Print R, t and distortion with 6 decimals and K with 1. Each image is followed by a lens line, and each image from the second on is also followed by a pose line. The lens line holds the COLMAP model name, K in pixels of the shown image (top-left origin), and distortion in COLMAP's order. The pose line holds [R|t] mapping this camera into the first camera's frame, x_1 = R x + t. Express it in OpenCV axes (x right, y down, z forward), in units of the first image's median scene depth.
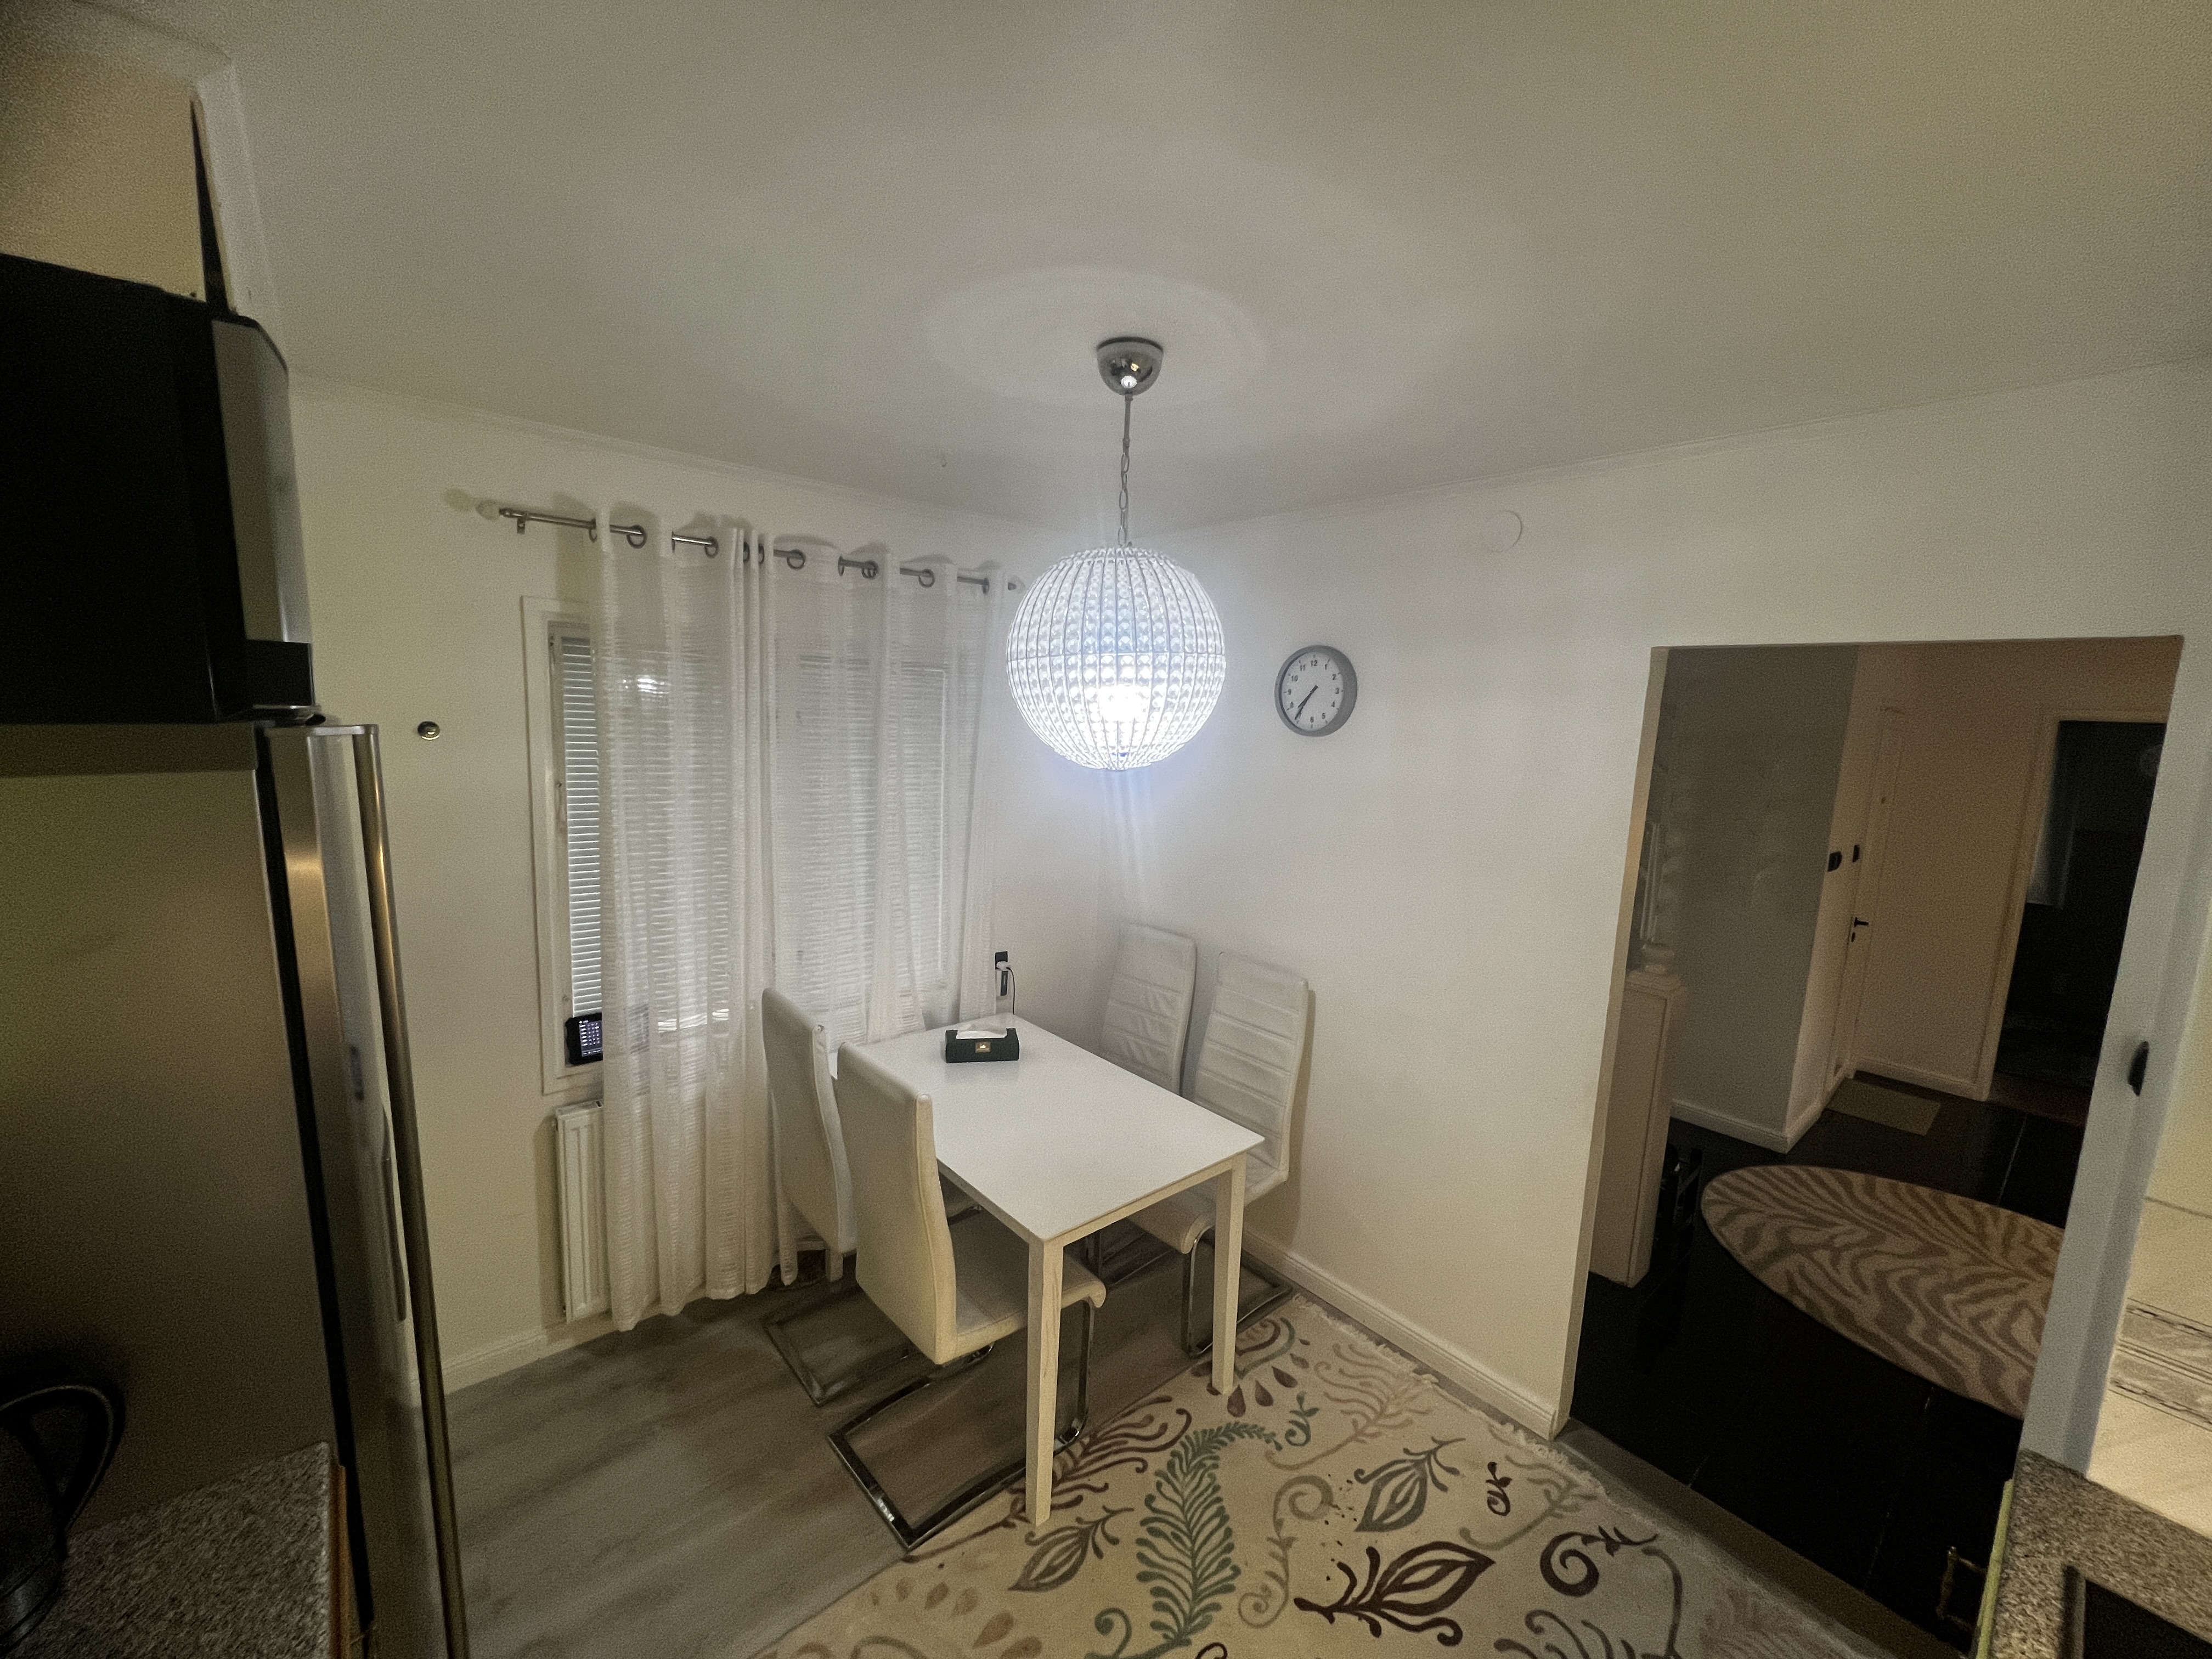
lens RADIAL K [[885.4, 0, 1098.4], [0, 885.4, 827.4], [0, 0, 1]] dist [-0.003406, 0.001225]
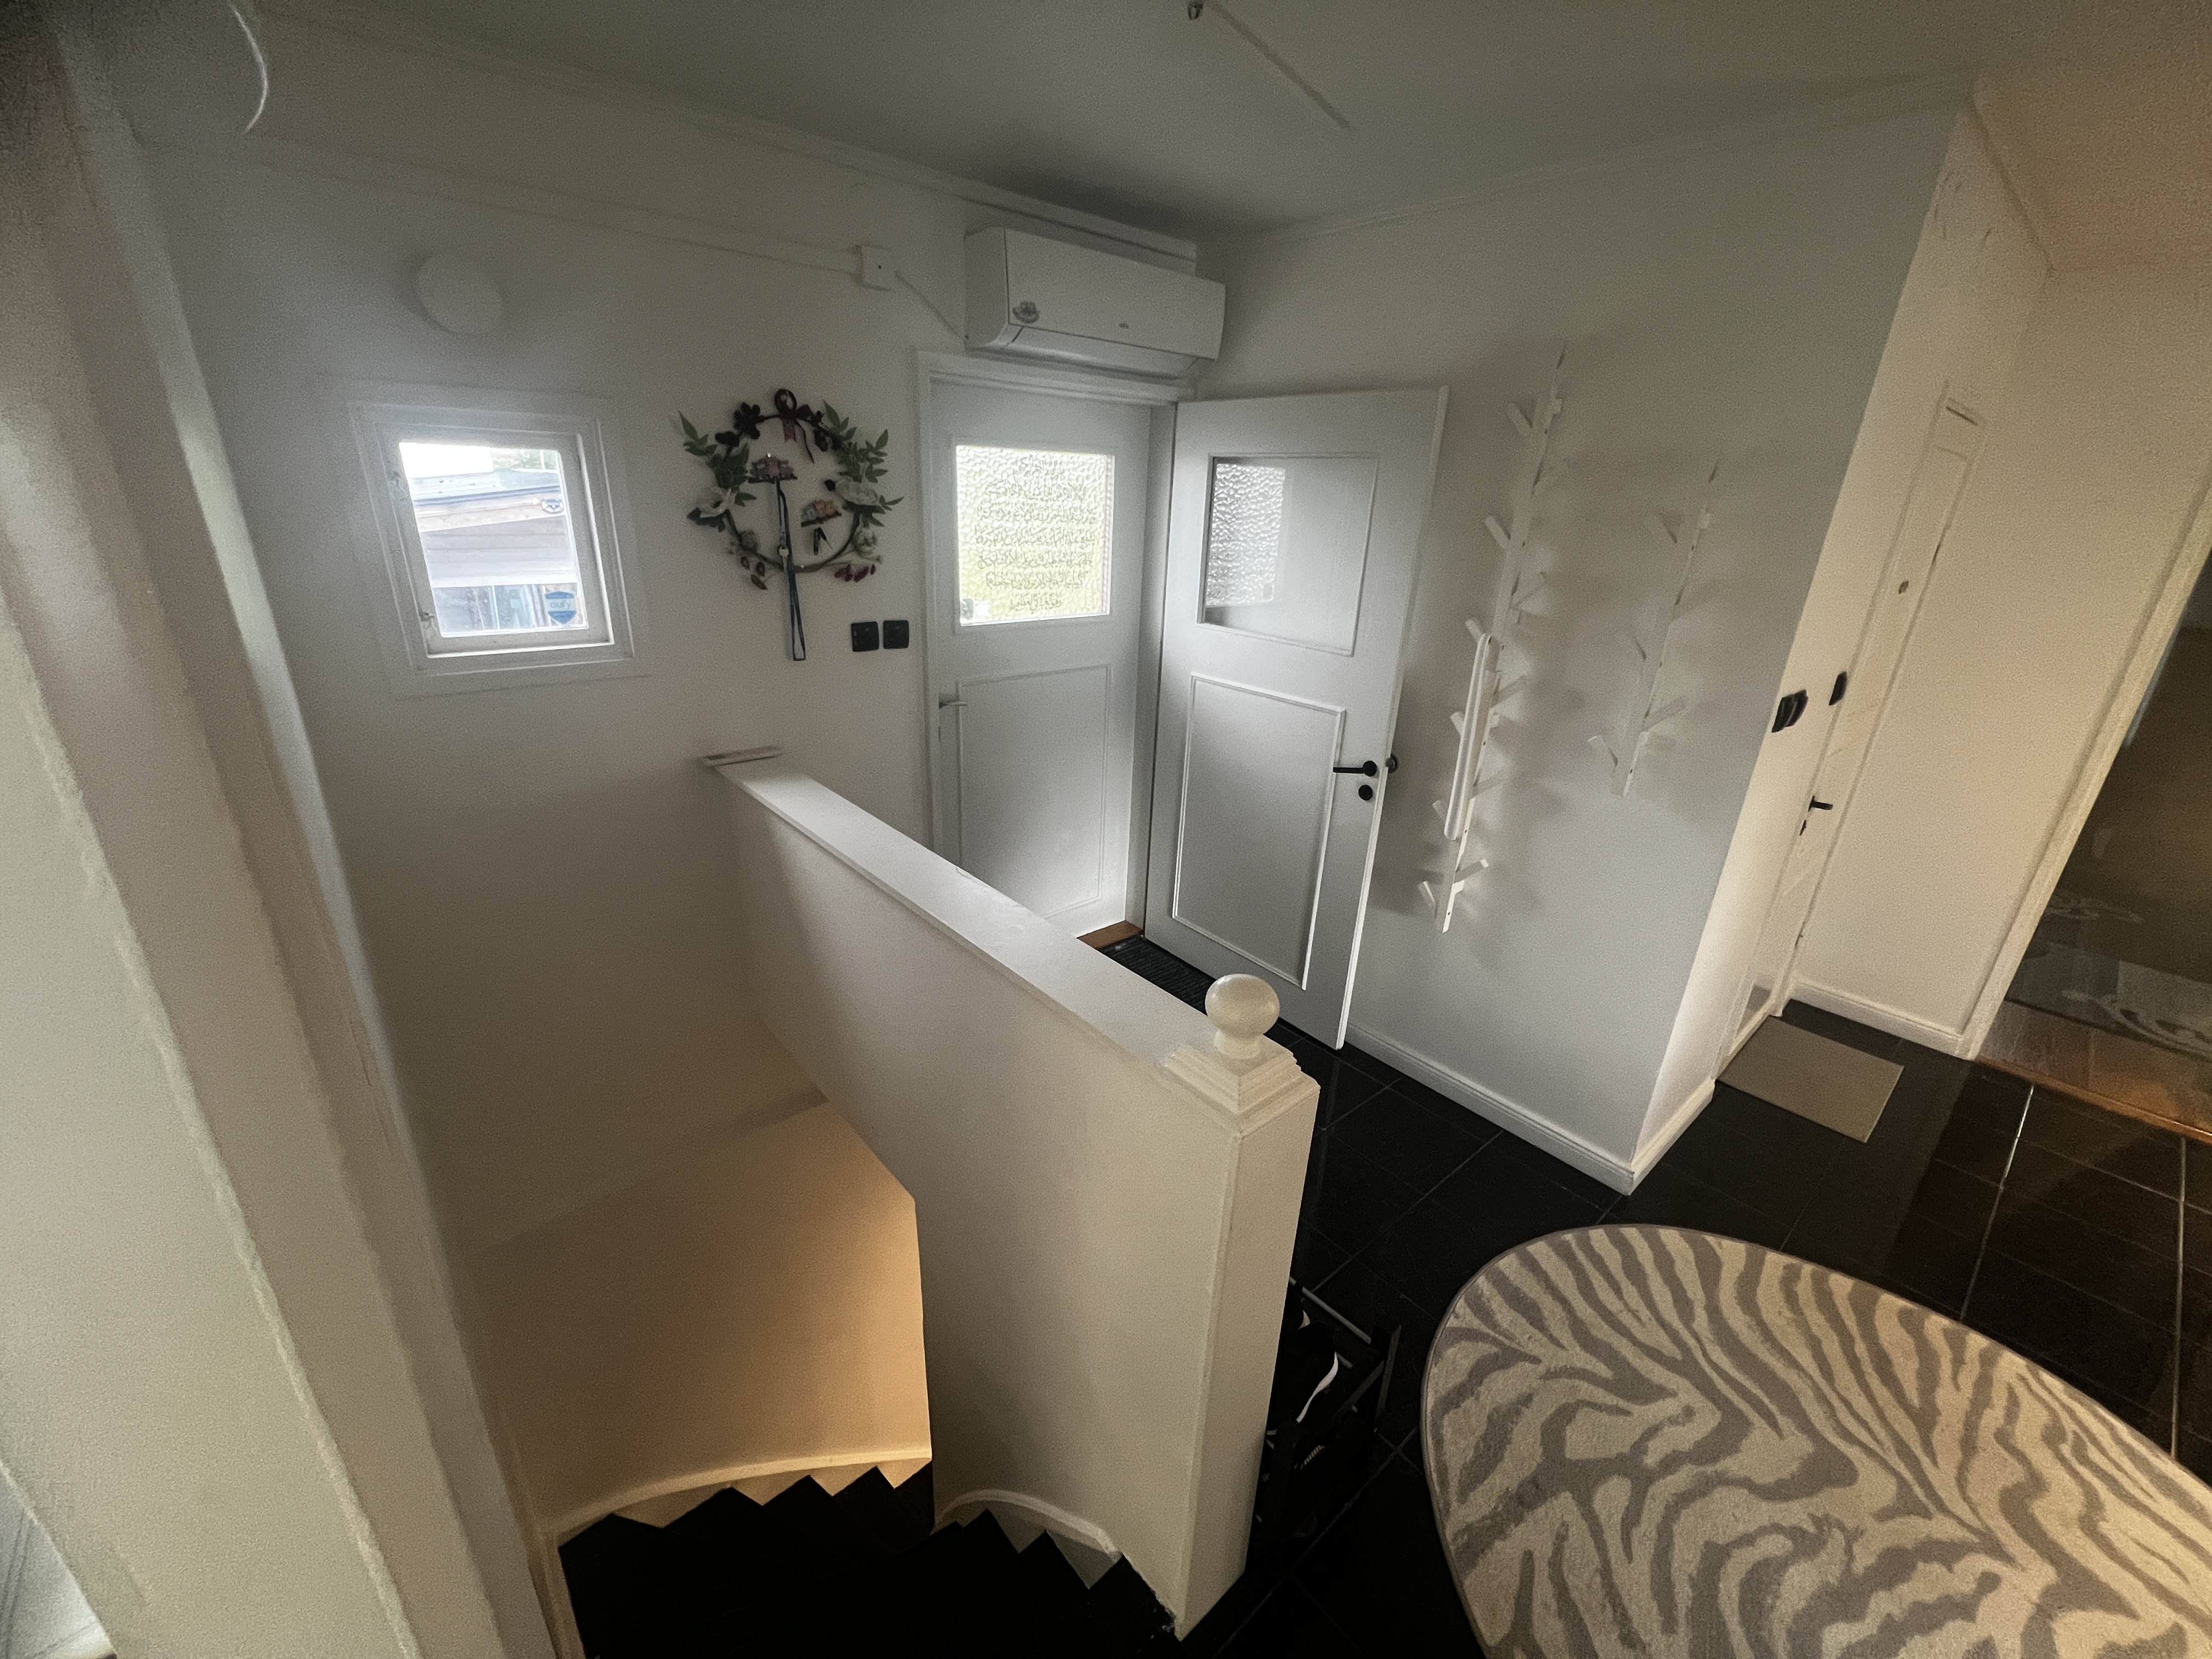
lens RADIAL K [[885.4, 0, 1098.4], [0, 885.4, 827.4], [0, 0, 1]] dist [-0.003406, 0.001225]
pose [[0.999957, -0.009000, -0.002278, 0.463657], [0.009282, 0.973847, 0.227016, -0.018928], [0.000175, -0.227027, 0.973888, 0.518325]]
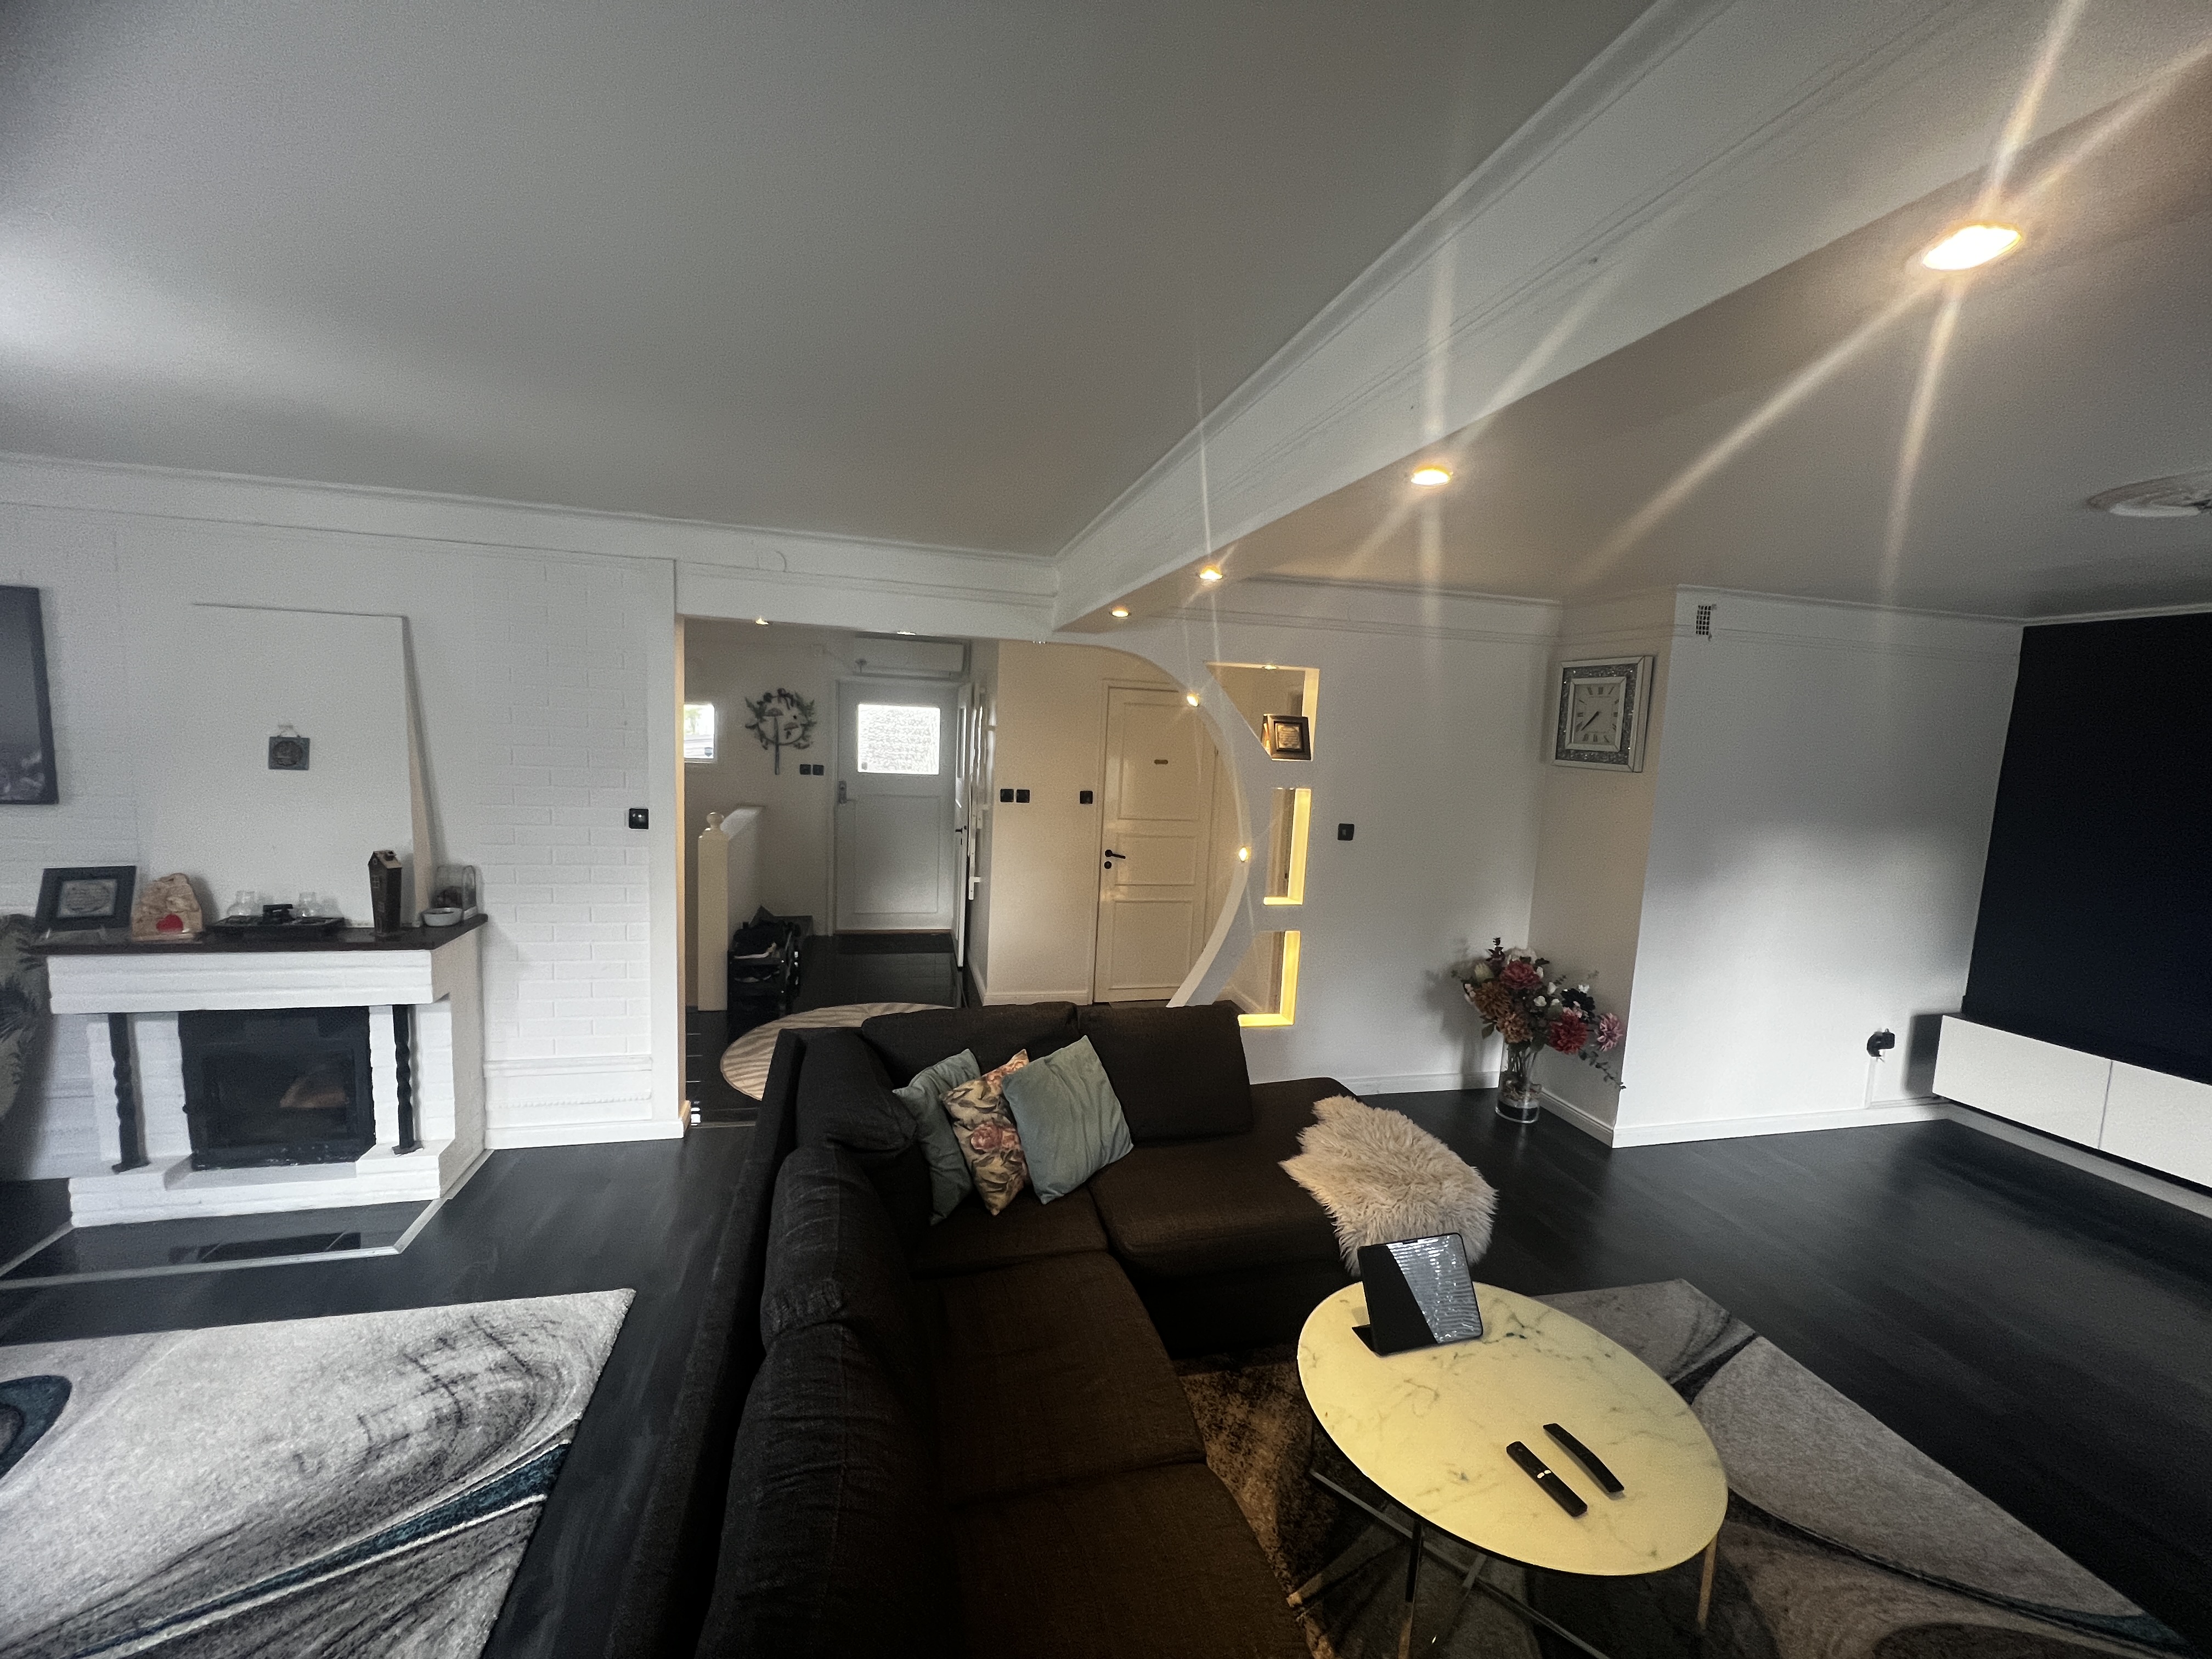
lens RADIAL K [[885.4, 0, 1098.4], [0, 885.4, 827.4], [0, 0, 1]] dist [-0.003406, 0.001225]
pose [[0.892914, 0.046966, -0.447771, 1.711638], [-0.064961, 0.997577, -0.024908, 0.123264], [0.445517, 0.051328, 0.893801, -0.192168]]
